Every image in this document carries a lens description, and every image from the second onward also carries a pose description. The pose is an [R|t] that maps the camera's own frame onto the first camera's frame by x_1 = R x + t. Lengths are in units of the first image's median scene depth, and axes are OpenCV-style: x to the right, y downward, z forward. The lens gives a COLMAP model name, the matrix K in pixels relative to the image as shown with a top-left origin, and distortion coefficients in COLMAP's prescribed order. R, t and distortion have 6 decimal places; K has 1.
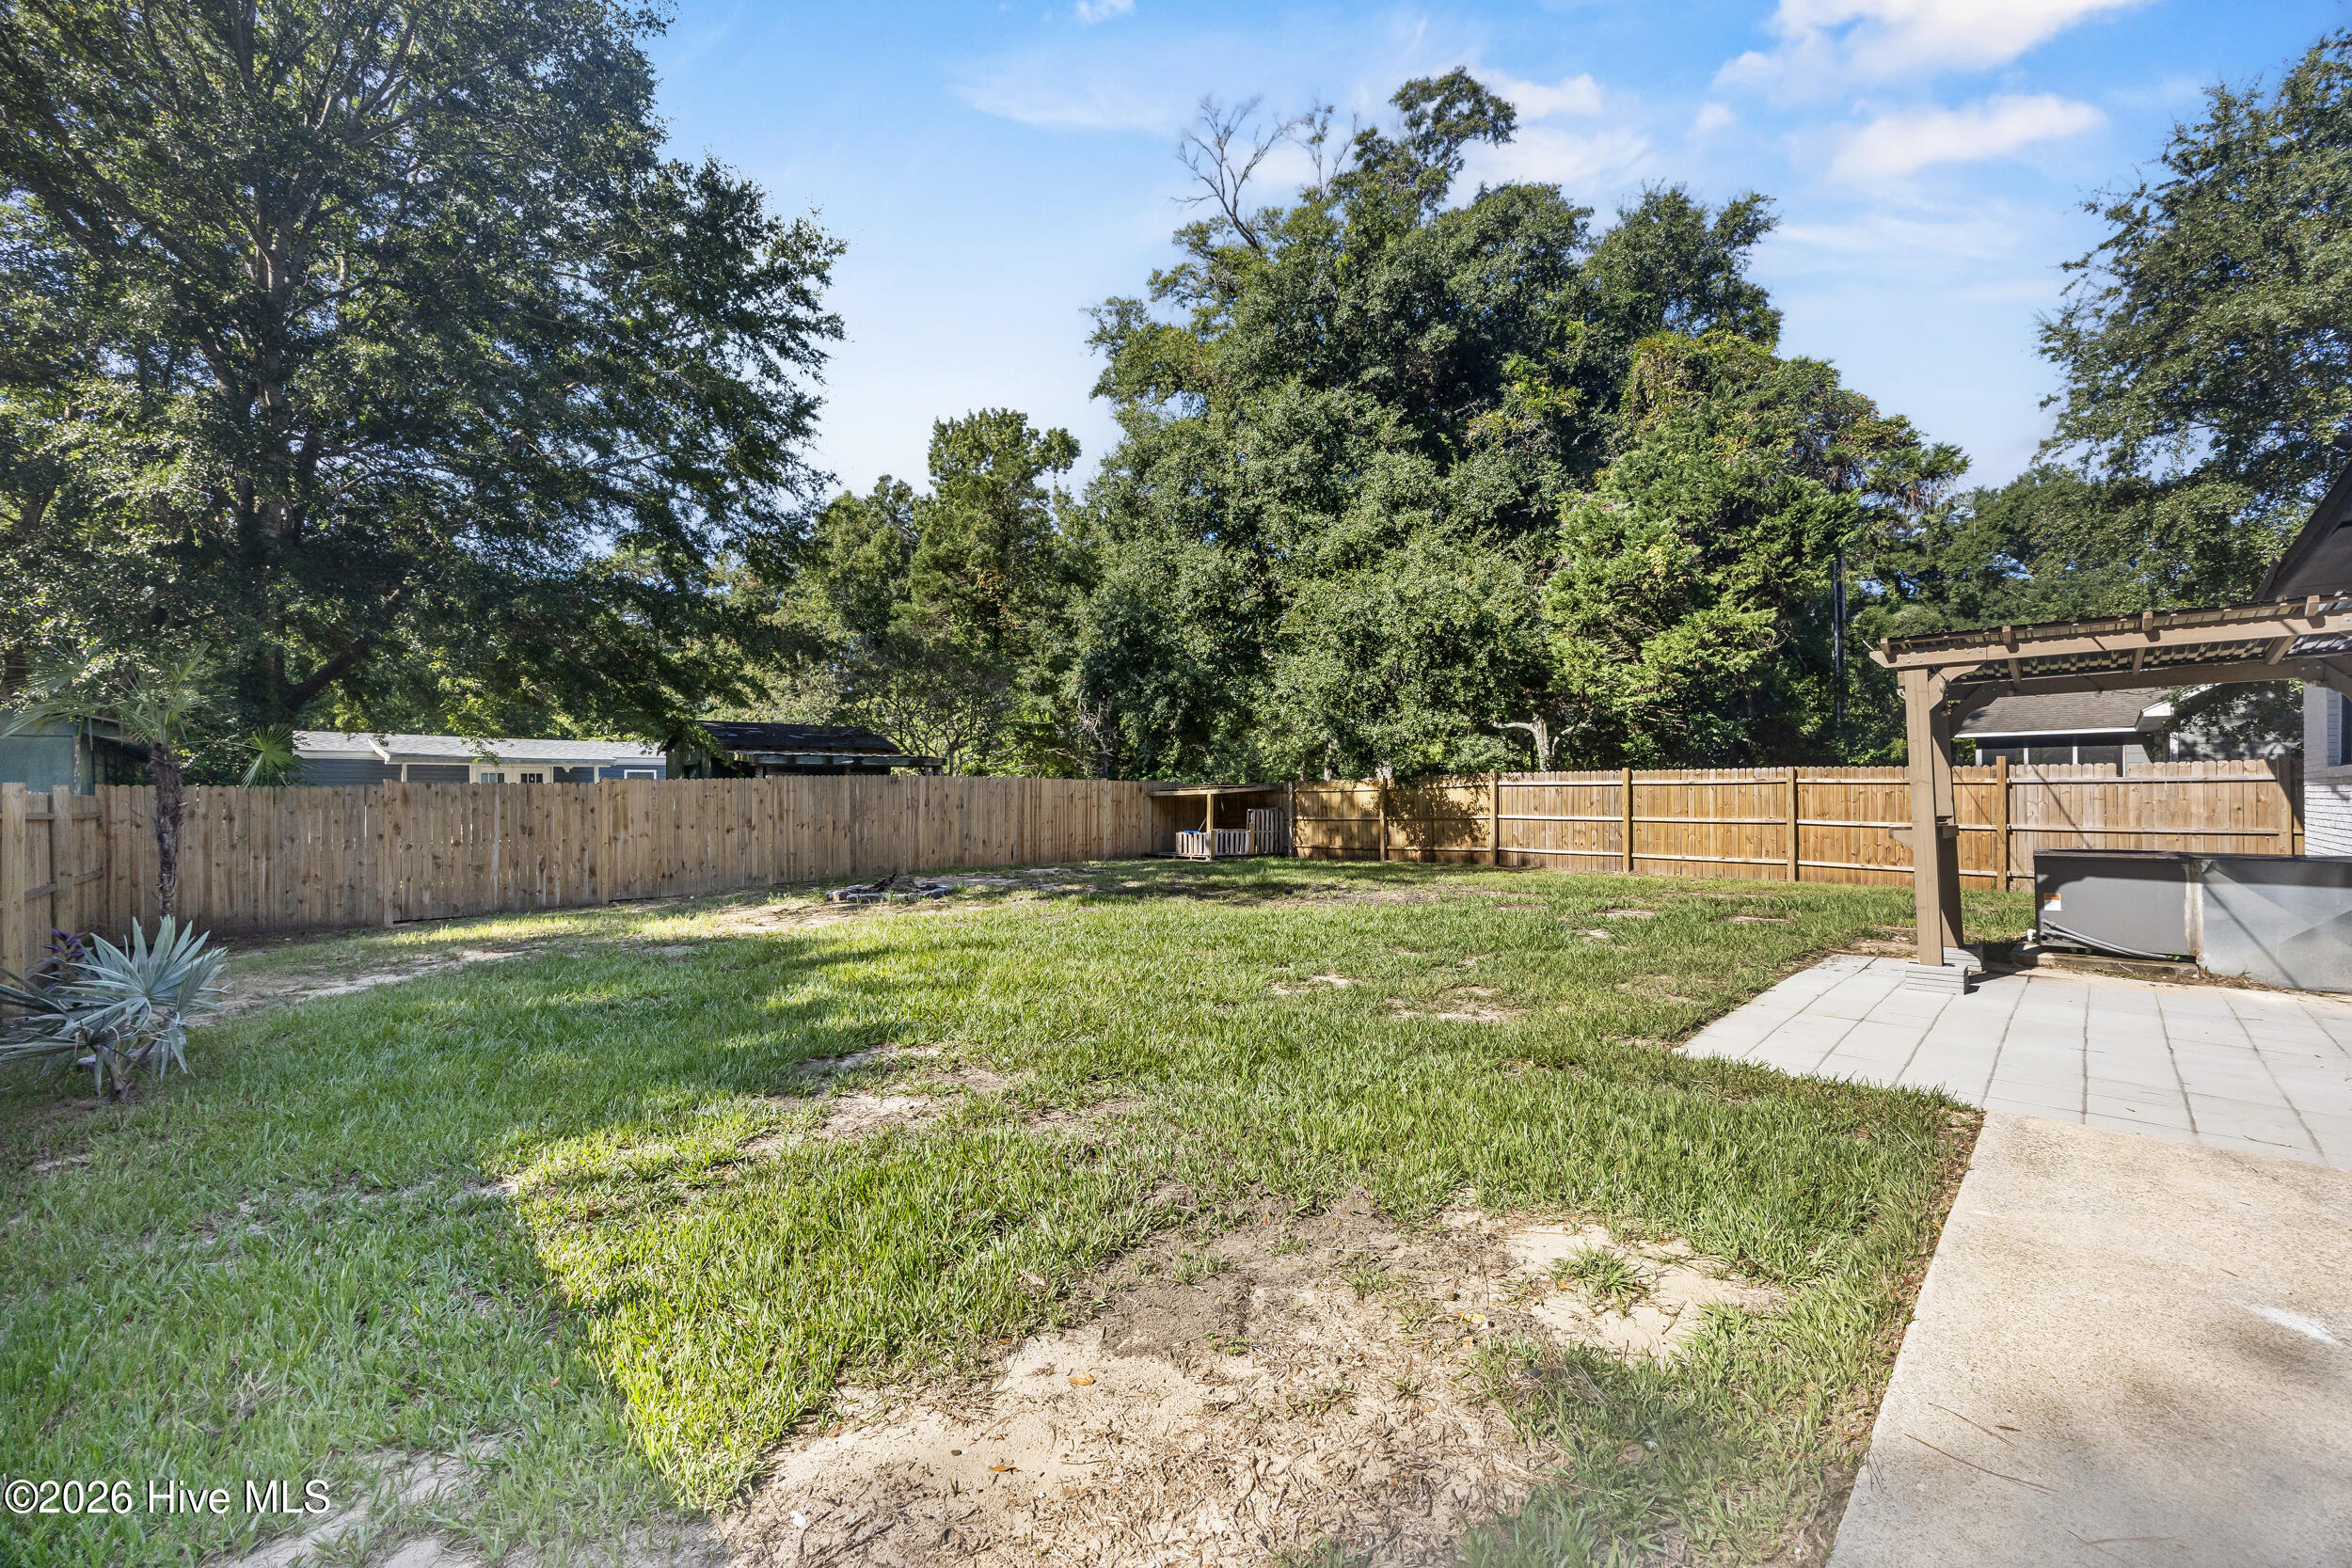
lens RADIAL K [[905.0, 0, 1167.6], [0, 905.0, 791.3], [0, 0, 1]] dist [-0.004075, 0.001395]
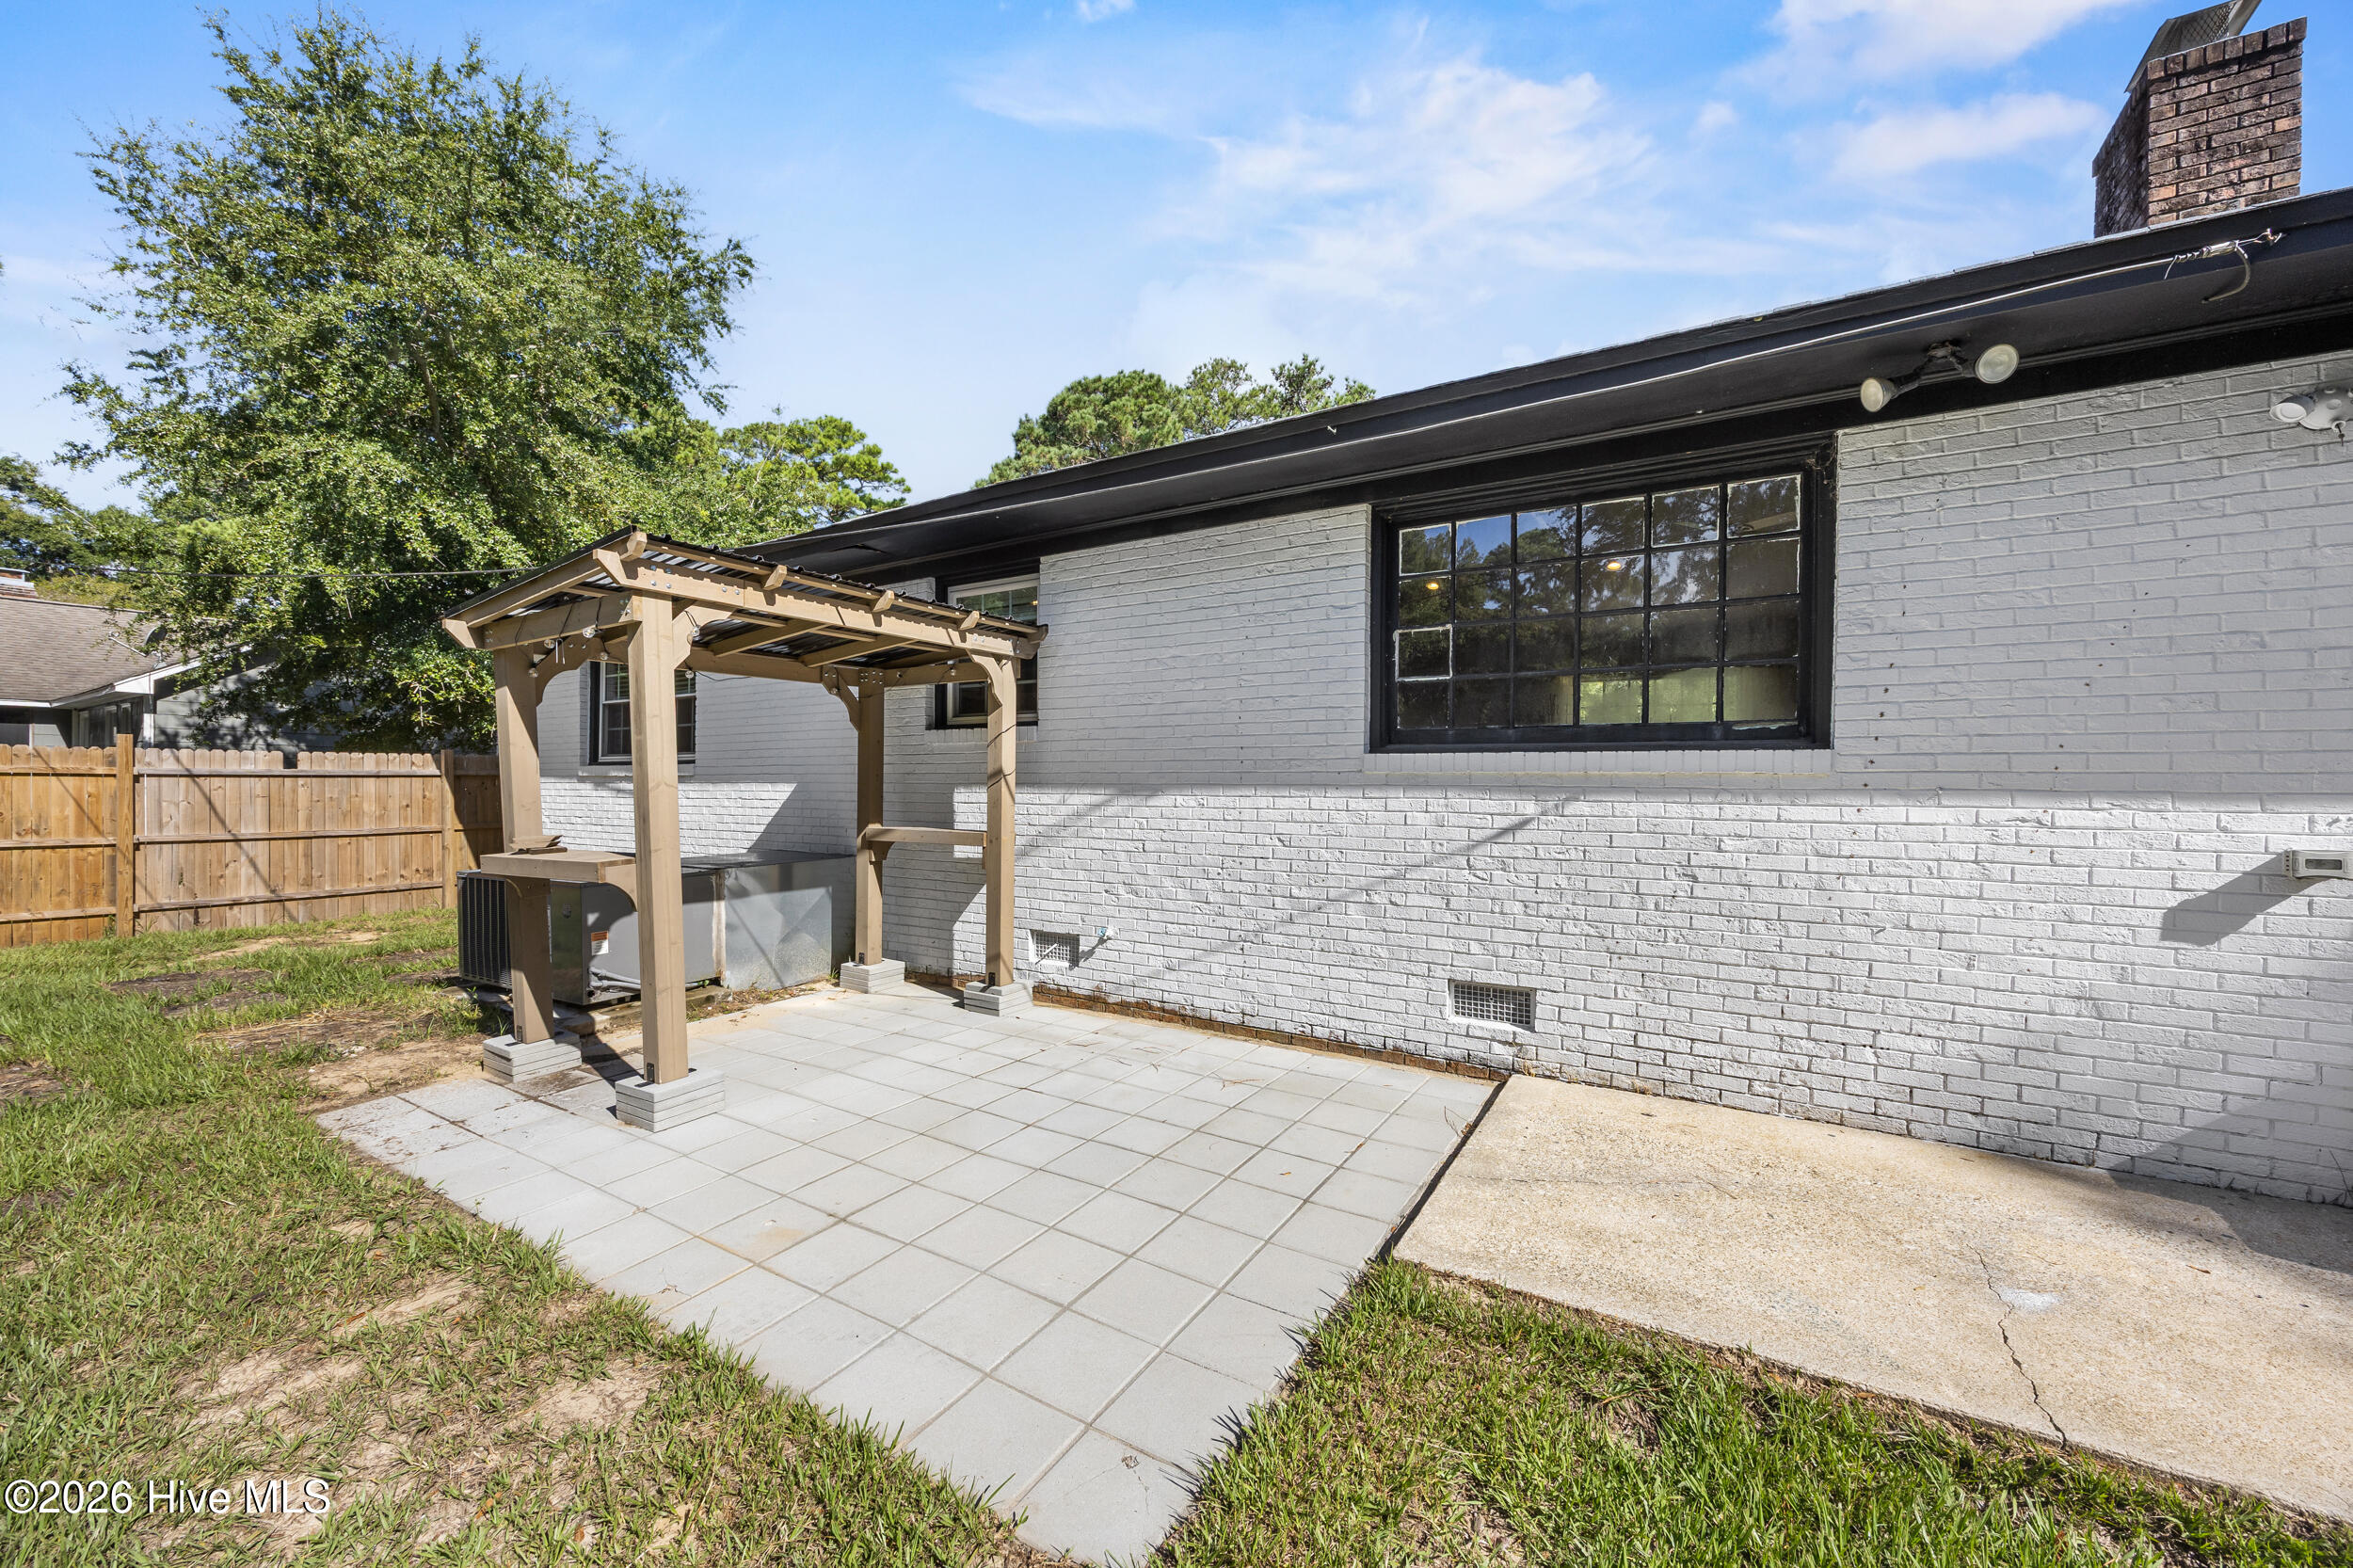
lens RADIAL K [[905.5, 0, 1180.3], [0, 905.5, 779.4], [0, 0, 1]] dist [-0.004075, 0.001395]
pose [[-0.239771, 0.006252, 0.970809, 0.078045], [-0.006615, 0.999946, -0.008074, -0.005228], [-0.970807, -0.008358, -0.239716, 0.410976]]
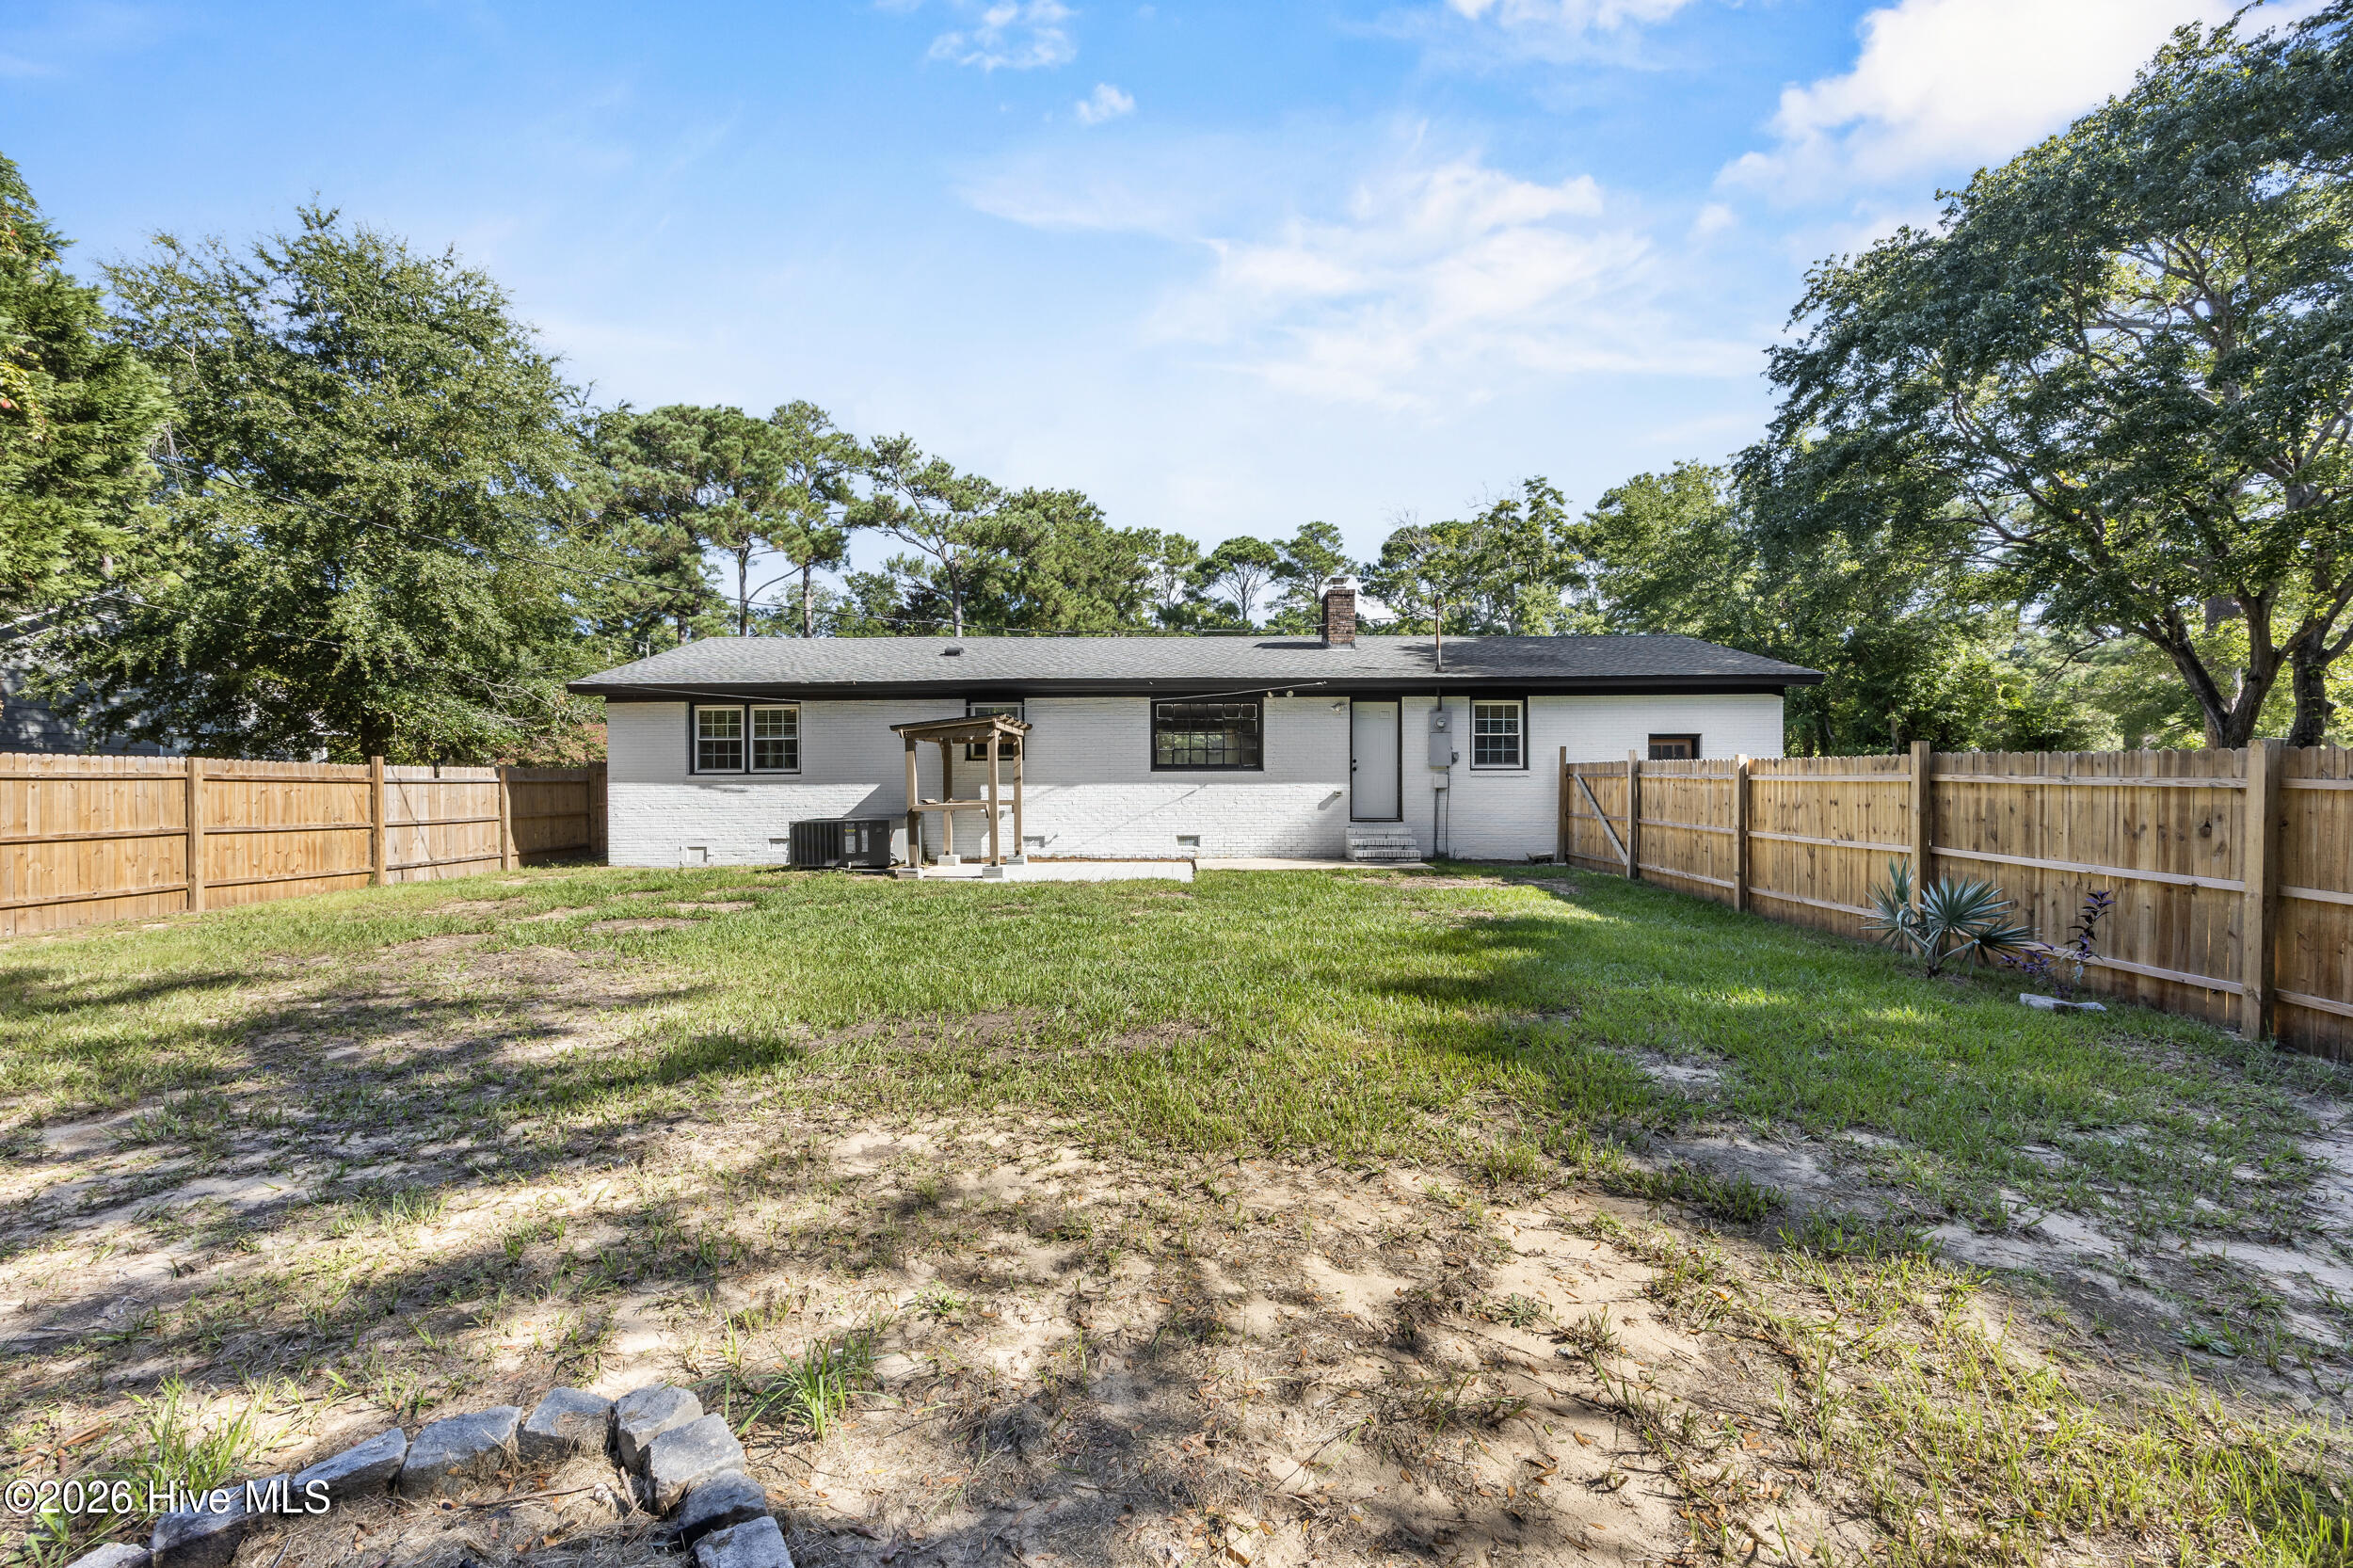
lens RADIAL K [[905.5, 0, 1182.3], [0, 905.5, 789.2], [0, 0, 1]] dist [-0.004075, 0.001395]
pose [[-0.709883, 0.003441, 0.704311, -0.515819], [0.006038, 0.999981, 0.001200, 0.003580], [-0.704294, 0.005105, -0.709890, 1.135957]]
